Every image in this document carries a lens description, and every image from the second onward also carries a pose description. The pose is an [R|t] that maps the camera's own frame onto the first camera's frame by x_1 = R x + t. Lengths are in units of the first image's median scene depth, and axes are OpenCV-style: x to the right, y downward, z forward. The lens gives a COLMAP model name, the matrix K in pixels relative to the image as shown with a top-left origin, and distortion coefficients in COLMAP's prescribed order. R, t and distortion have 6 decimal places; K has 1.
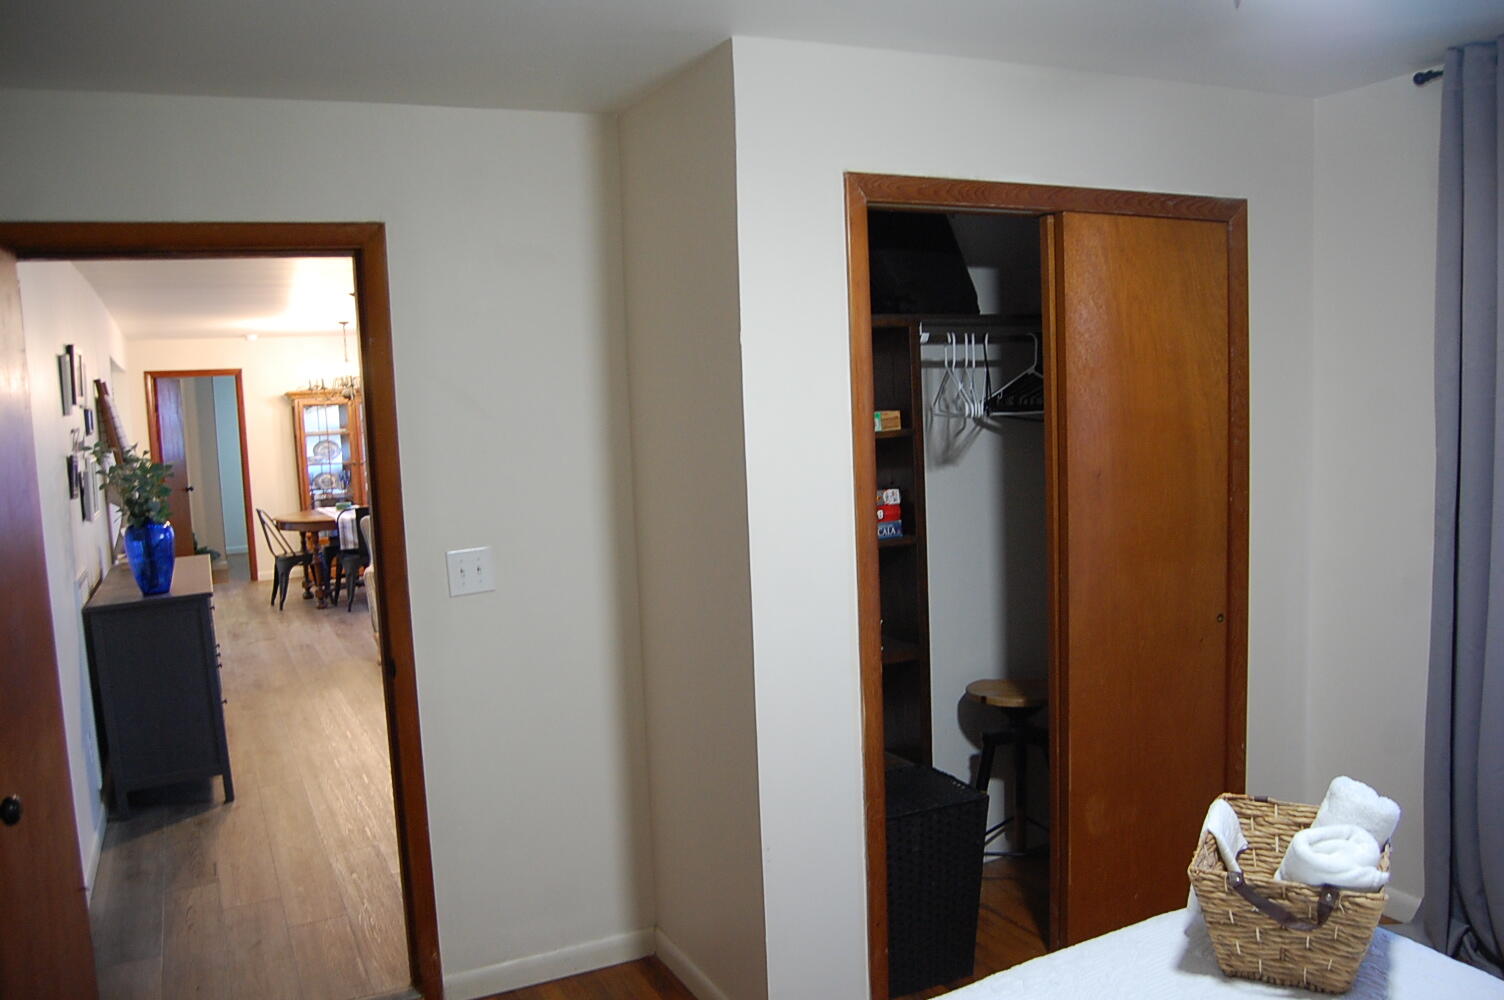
lens RADIAL K [[1182.1, 0, 775.0], [0, 1182.1, 513.7], [0, 0, 1]] dist [-0.097889, 0.043574]
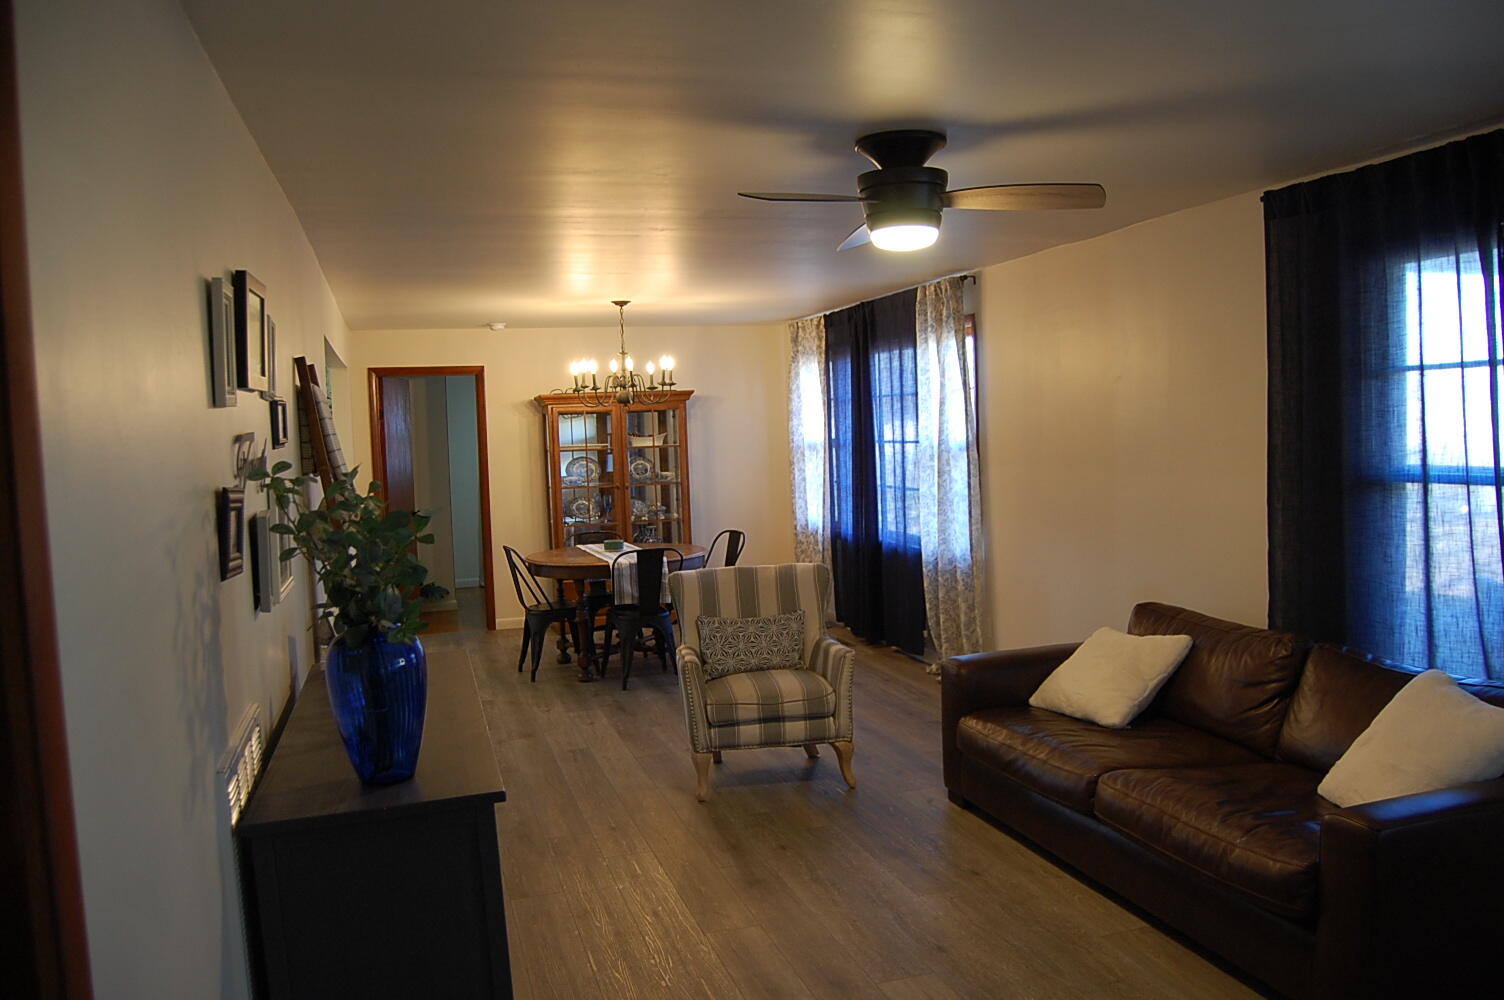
lens RADIAL K [[1182.1, 0, 767.0], [0, 1182.1, 495.4], [0, 0, 1]] dist [-0.097889, 0.043574]
pose [[0.985754, 0.015273, -0.167499, -0.149826], [-0.020427, 0.999368, -0.029090, -0.018724], [0.166949, 0.032097, 0.985443, 0.270475]]
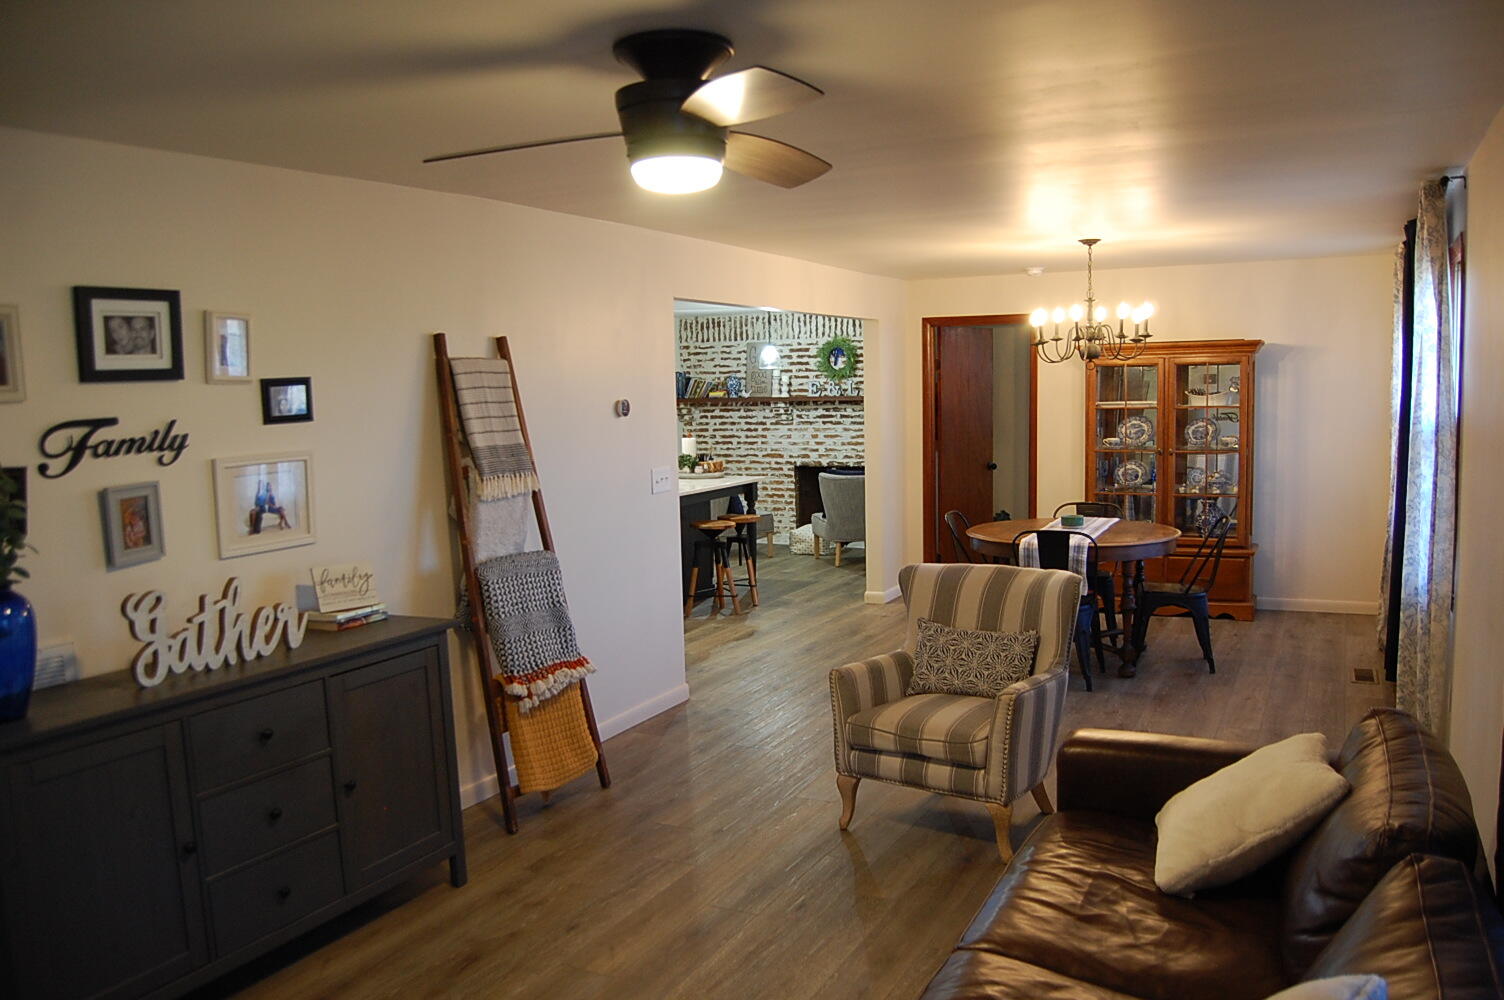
lens RADIAL K [[1182.1, 0, 756.6], [0, 1182.1, 508.8], [0, 0, 1]] dist [-0.097889, 0.043574]
pose [[0.586169, 0.109051, -0.802816, 0.062564], [-0.077871, 0.993896, 0.078150, -0.053221], [0.806438, 0.016707, 0.591083, 0.477679]]
